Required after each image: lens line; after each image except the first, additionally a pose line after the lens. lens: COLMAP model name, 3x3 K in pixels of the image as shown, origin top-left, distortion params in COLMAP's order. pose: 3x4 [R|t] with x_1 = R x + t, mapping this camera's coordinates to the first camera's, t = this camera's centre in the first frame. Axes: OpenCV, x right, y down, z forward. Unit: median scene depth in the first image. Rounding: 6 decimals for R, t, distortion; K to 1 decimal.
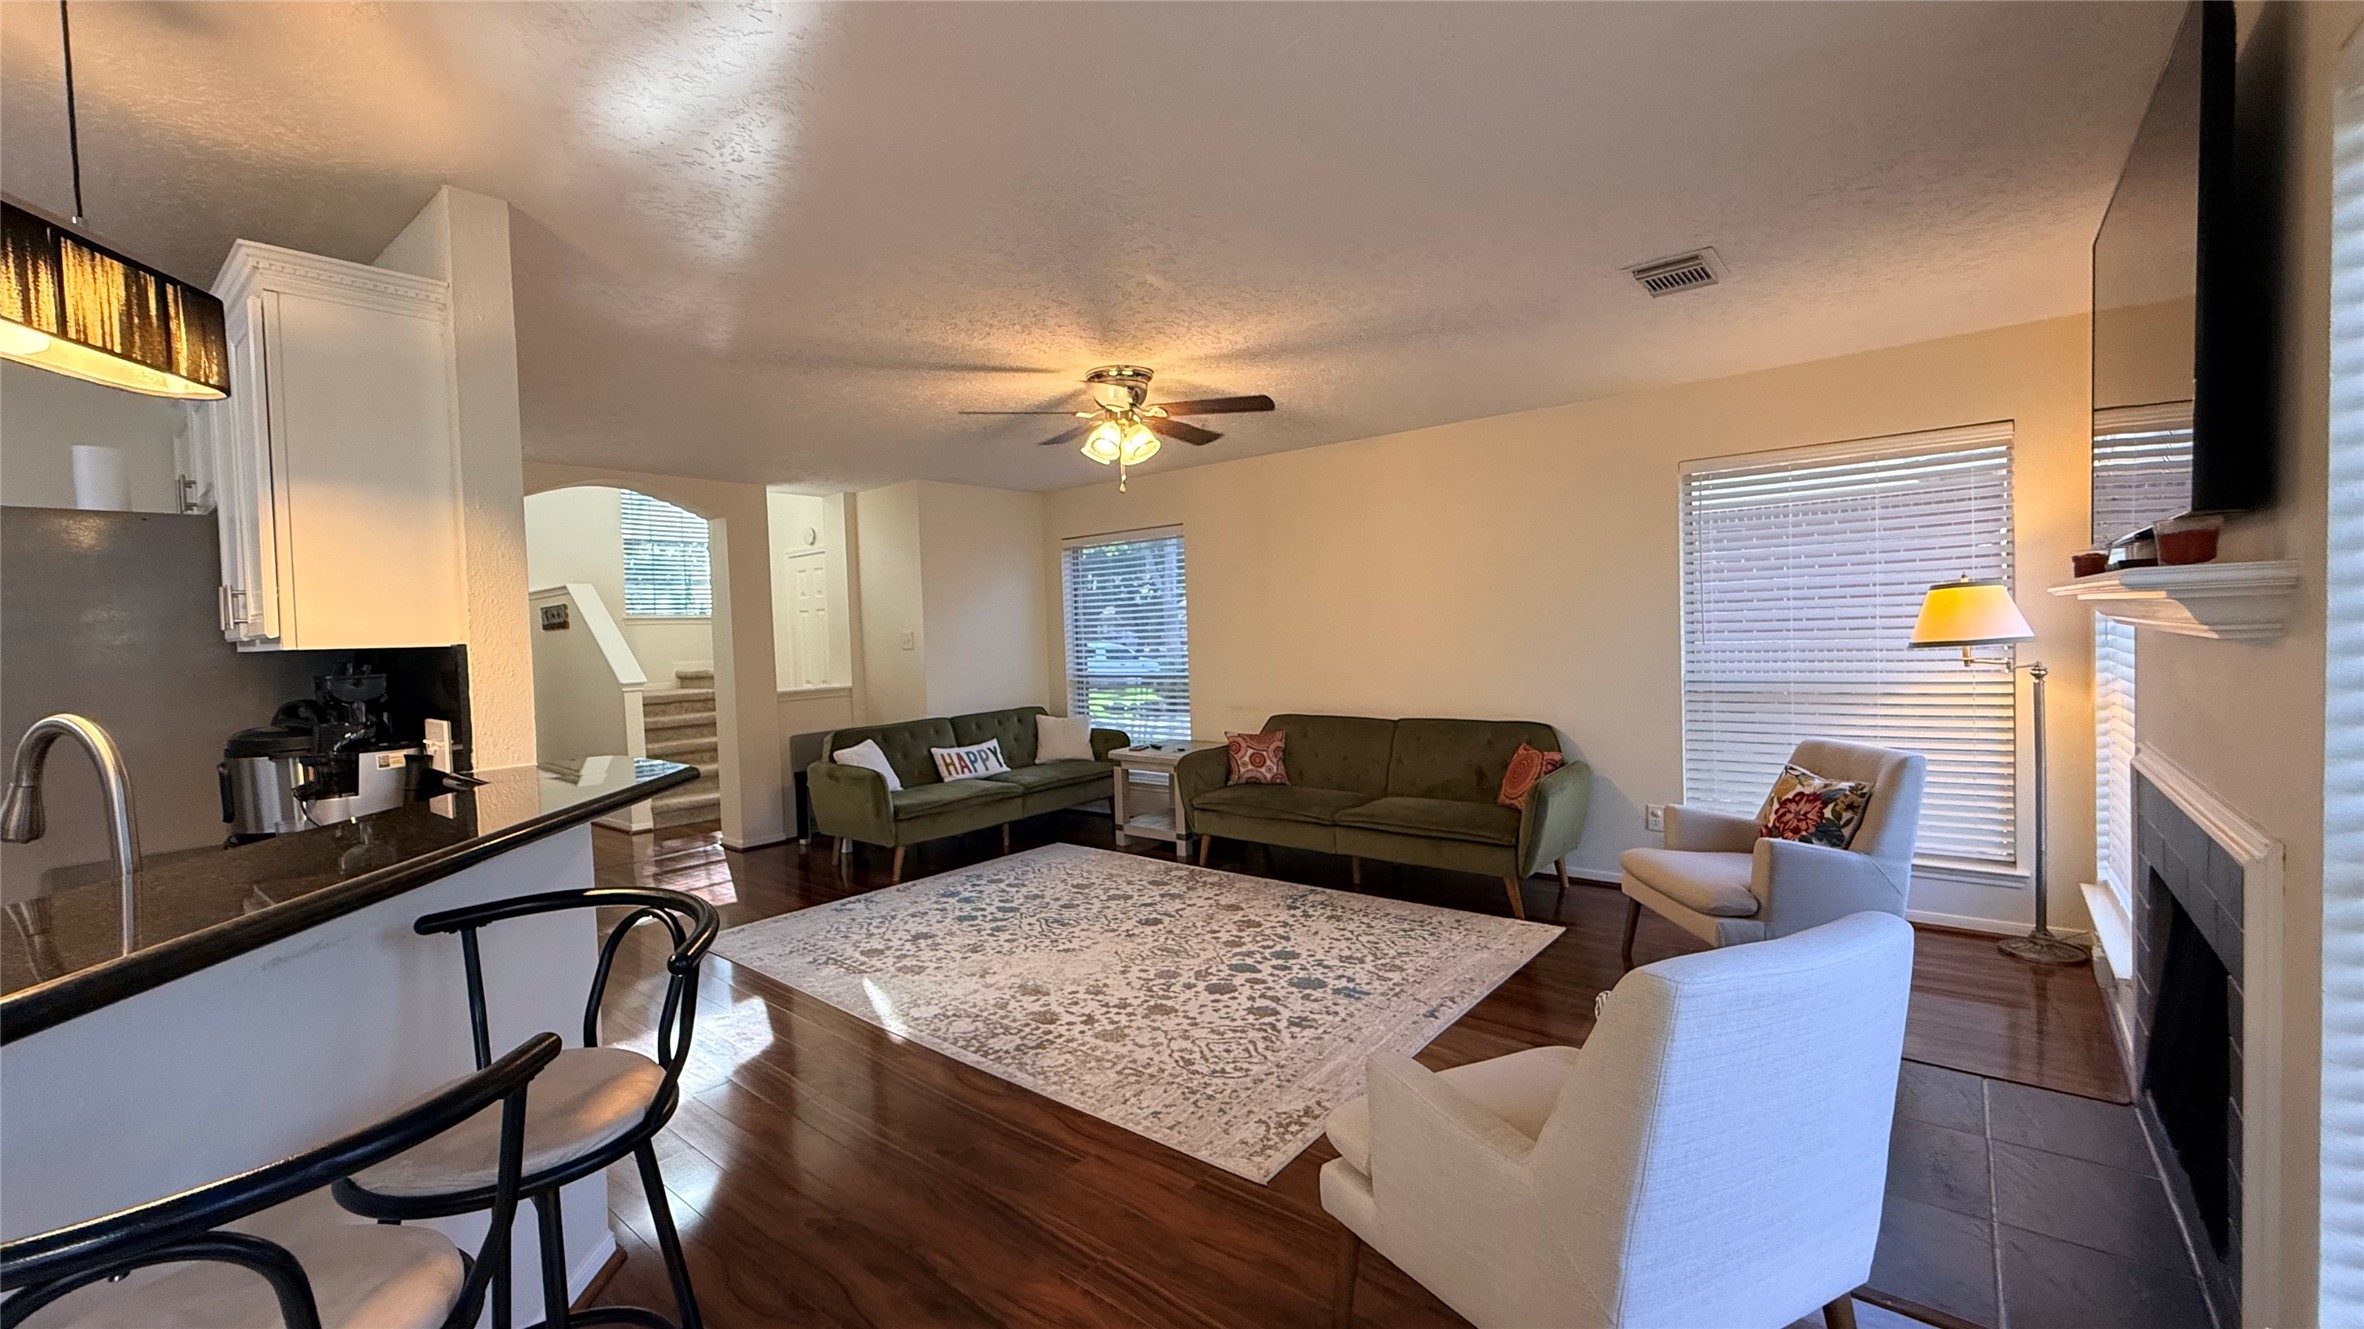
lens RADIAL K [[947.2, 0, 1178.8], [0, 947.2, 656.4], [0, 0, 1]] dist [0.002129, -0.000602]
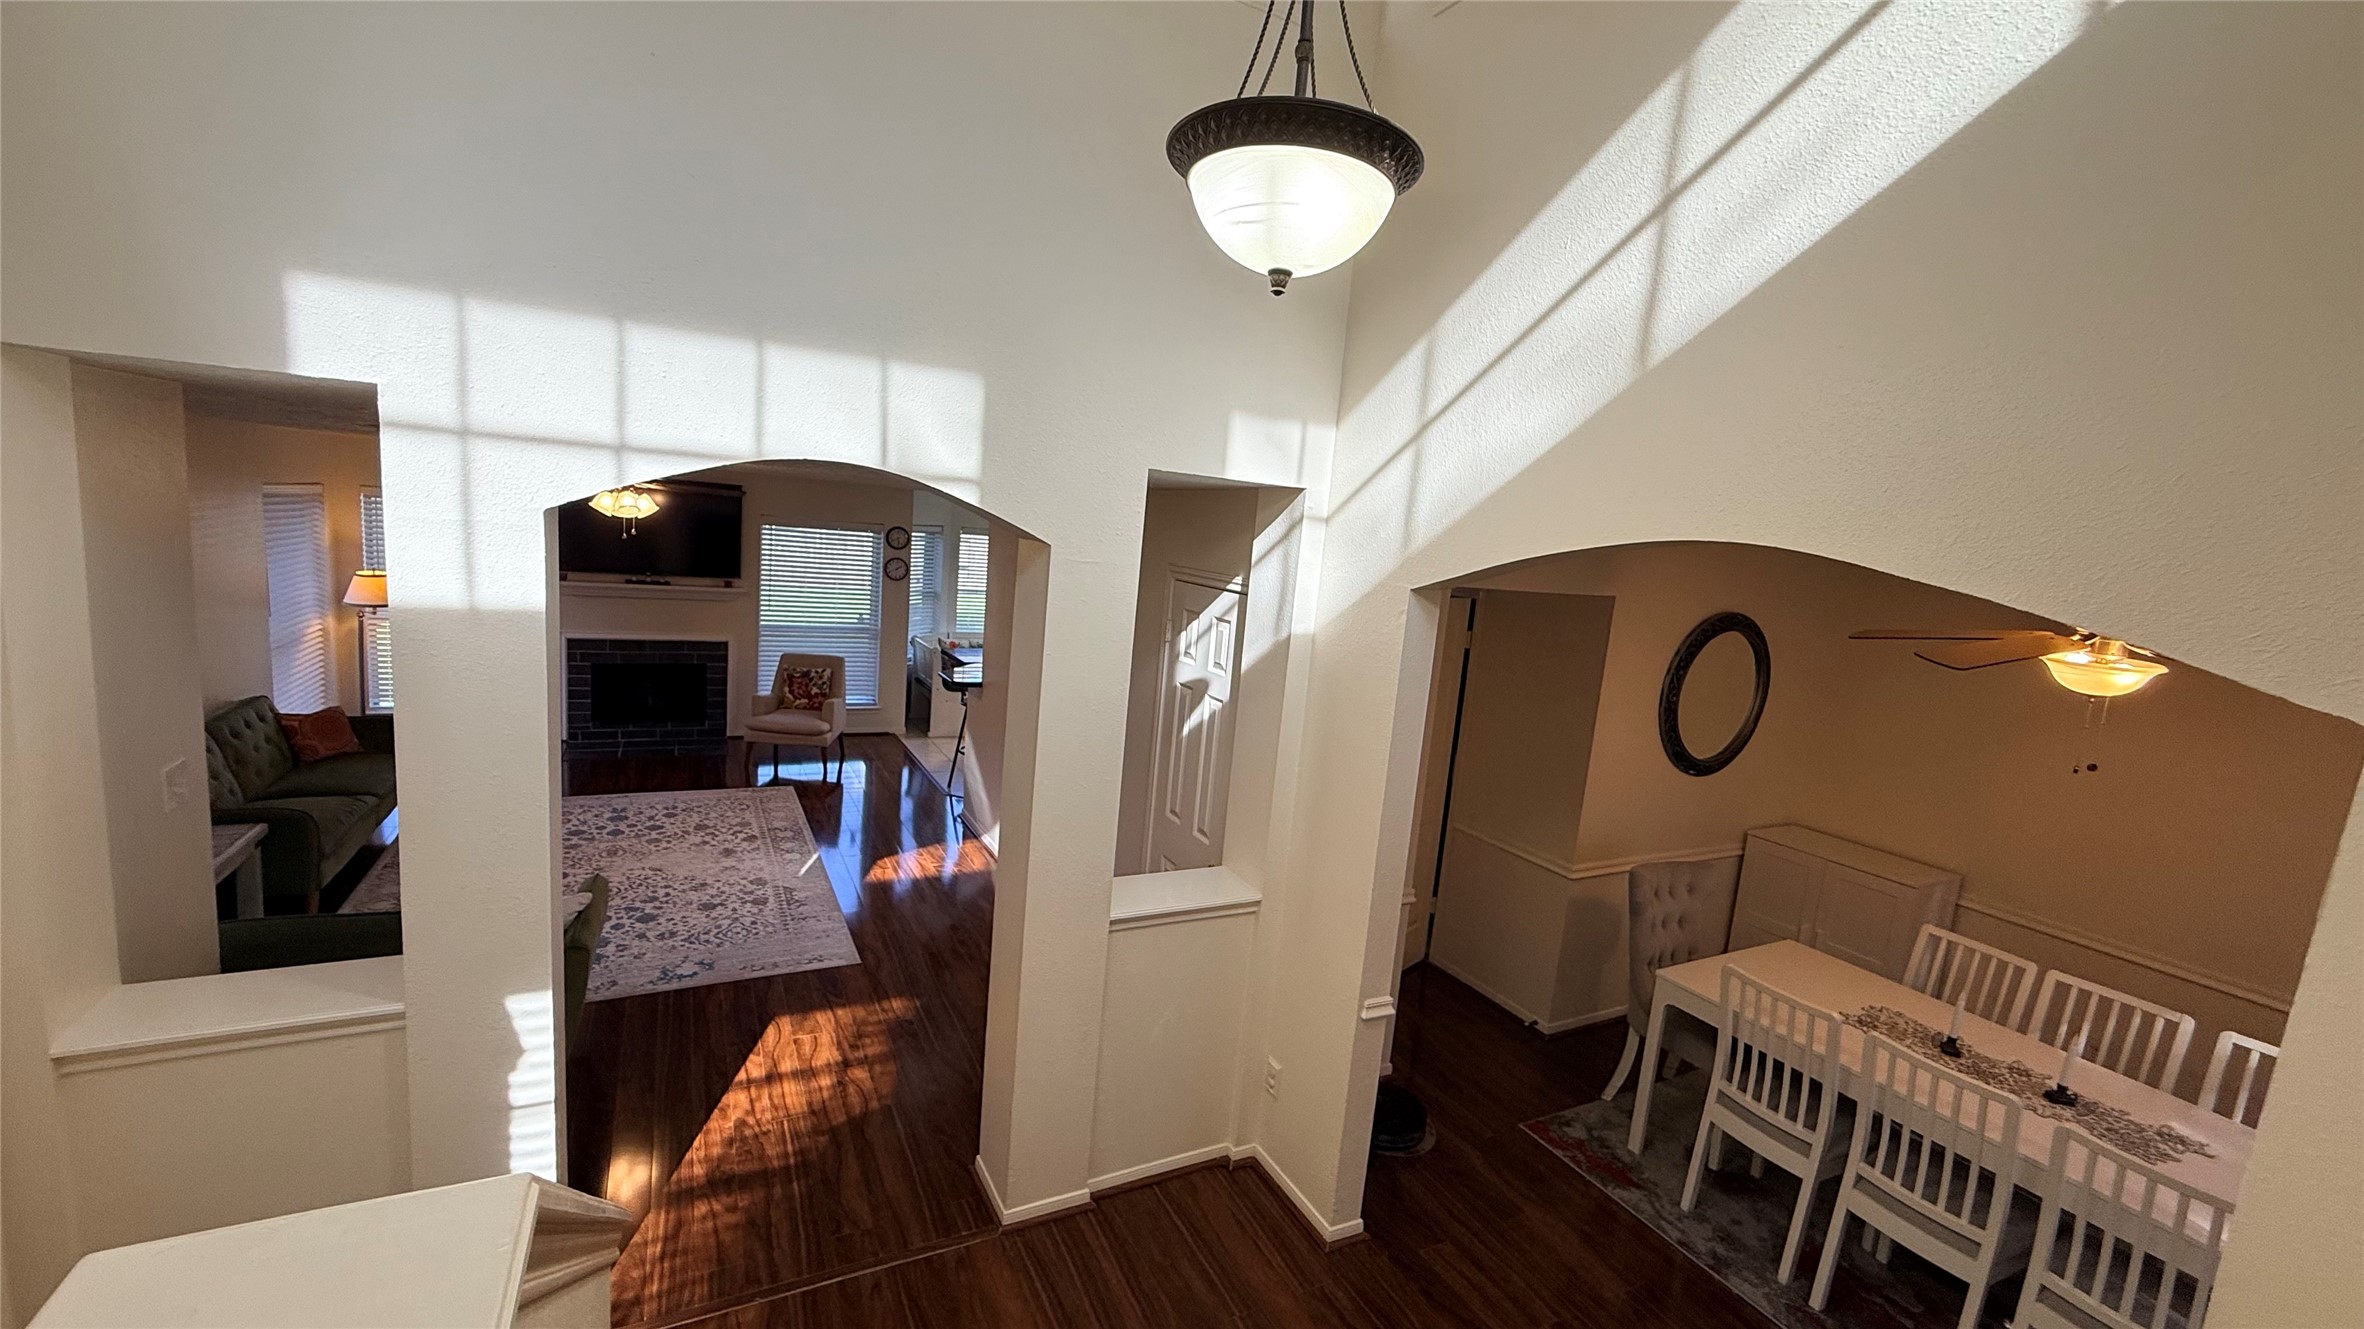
lens RADIAL K [[947.2, 0, 1176.4], [0, 947.2, 667.0], [0, 0, 1]] dist [0.002129, -0.000602]
pose [[-0.918564, -0.099366, 0.382578, -1.400390], [-0.040687, 0.986515, 0.158536, -0.249689], [-0.393172, 0.130059, -0.910220, 2.042856]]
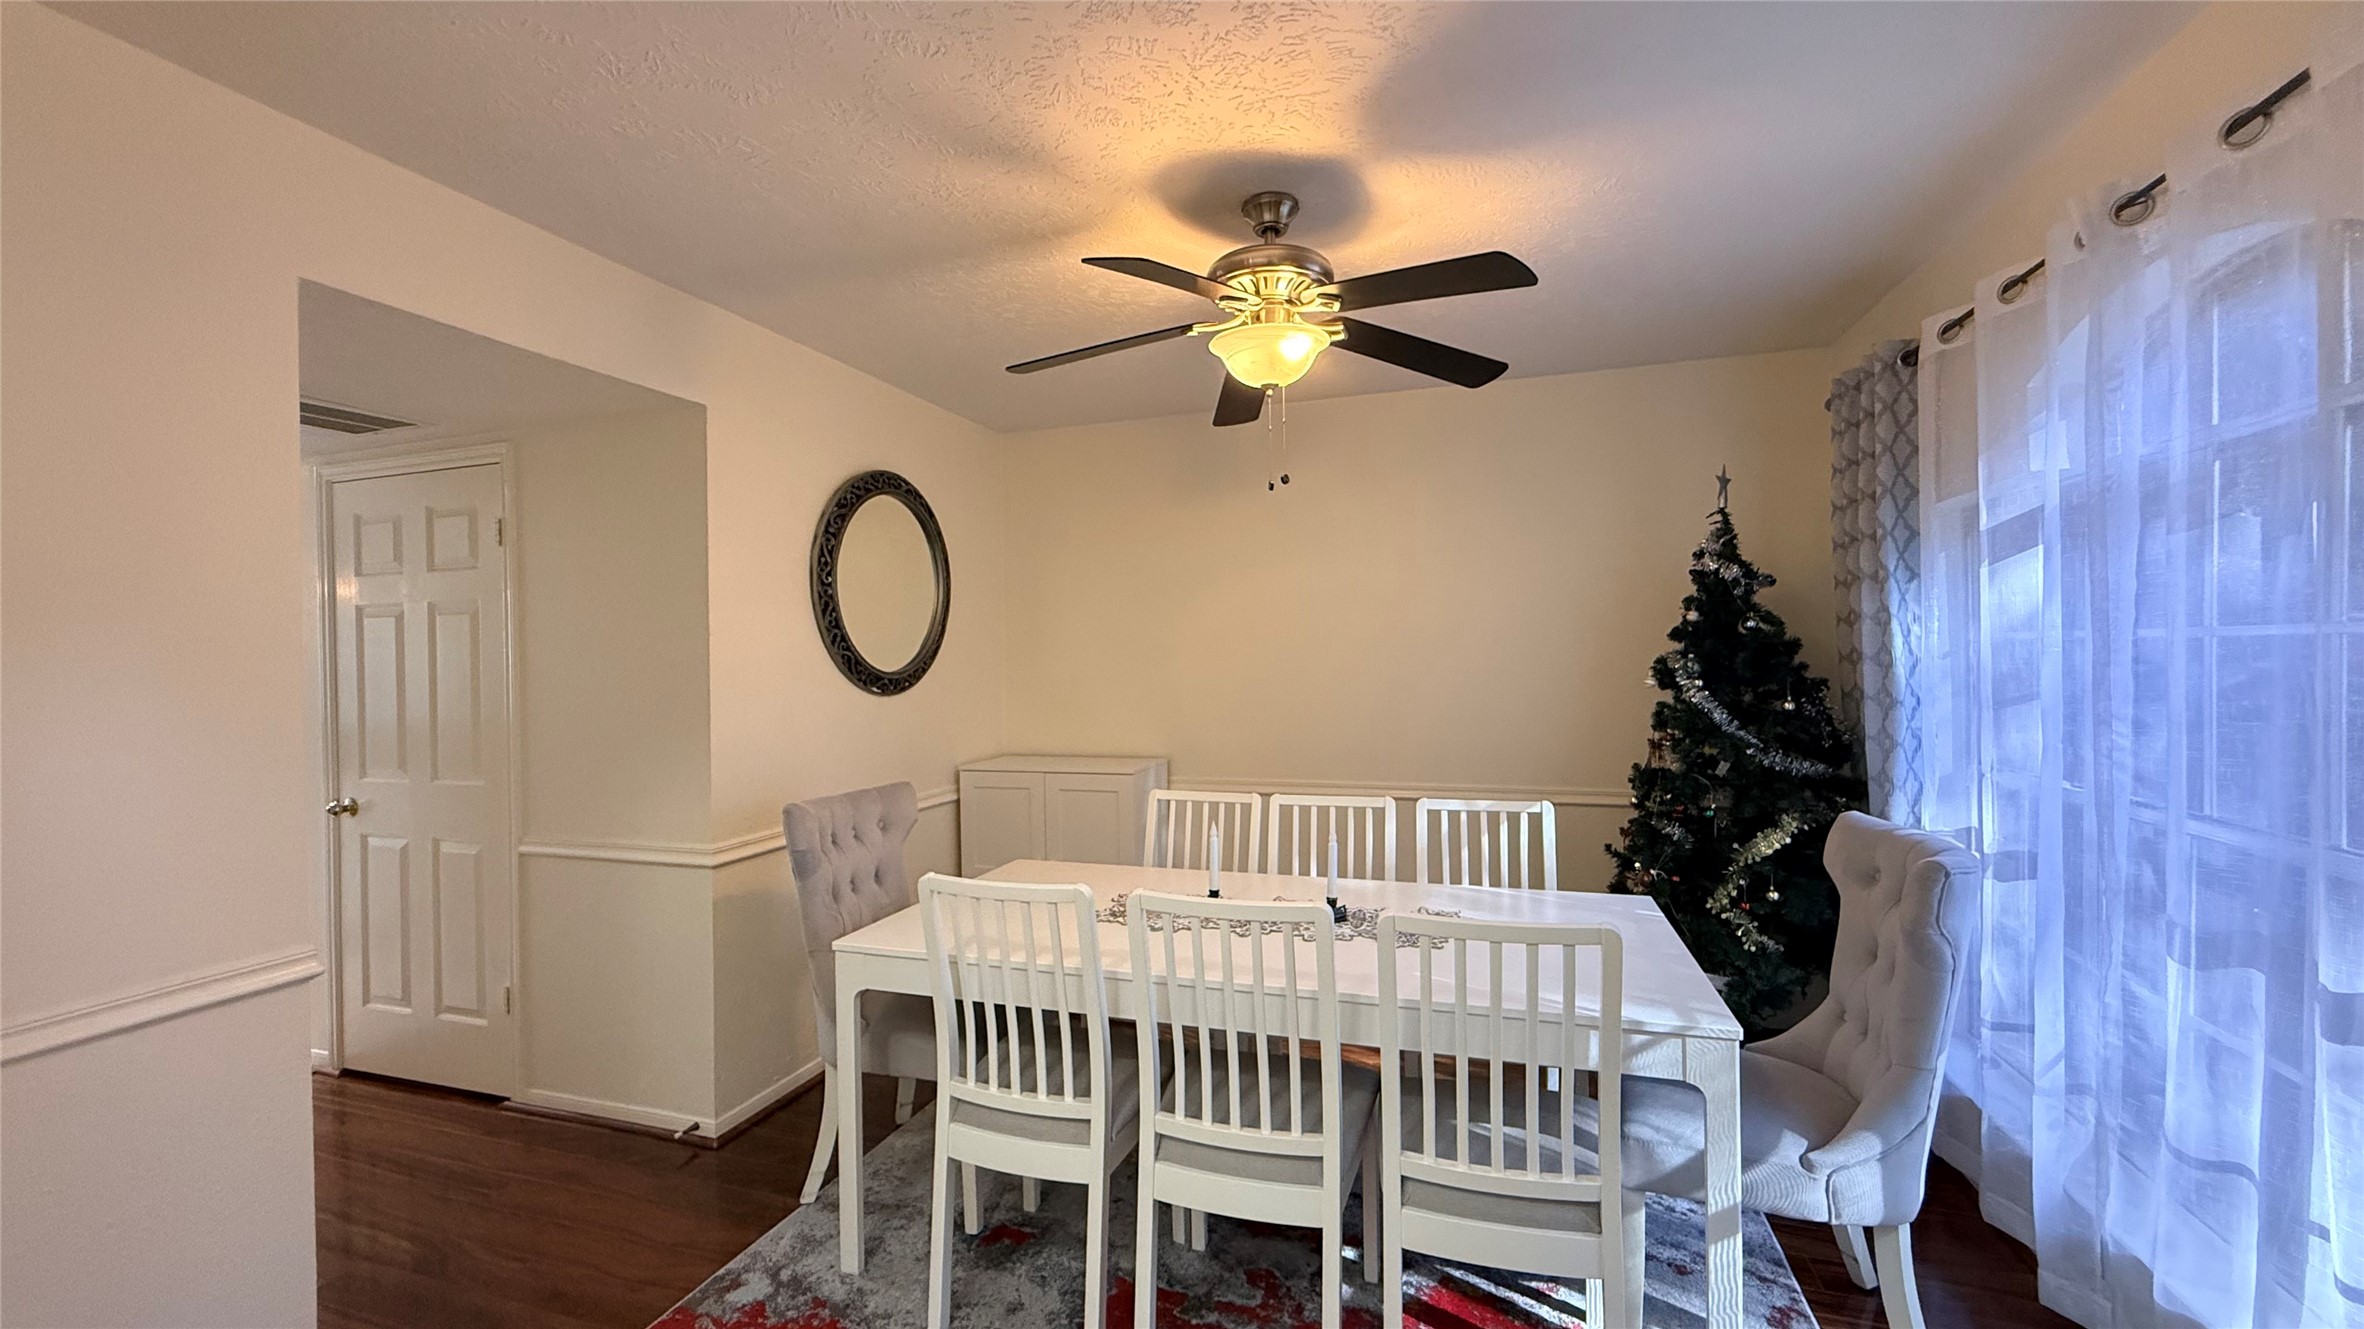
lens RADIAL K [[947.2, 0, 1177.6], [0, 947.2, 660.8], [0, 0, 1]] dist [0.002129, -0.000602]
pose [[-0.932931, 0.052339, -0.356231, -1.510207], [0.039075, 0.998252, 0.044336, 0.002899], [0.357929, 0.027443, -0.933345, 1.610506]]
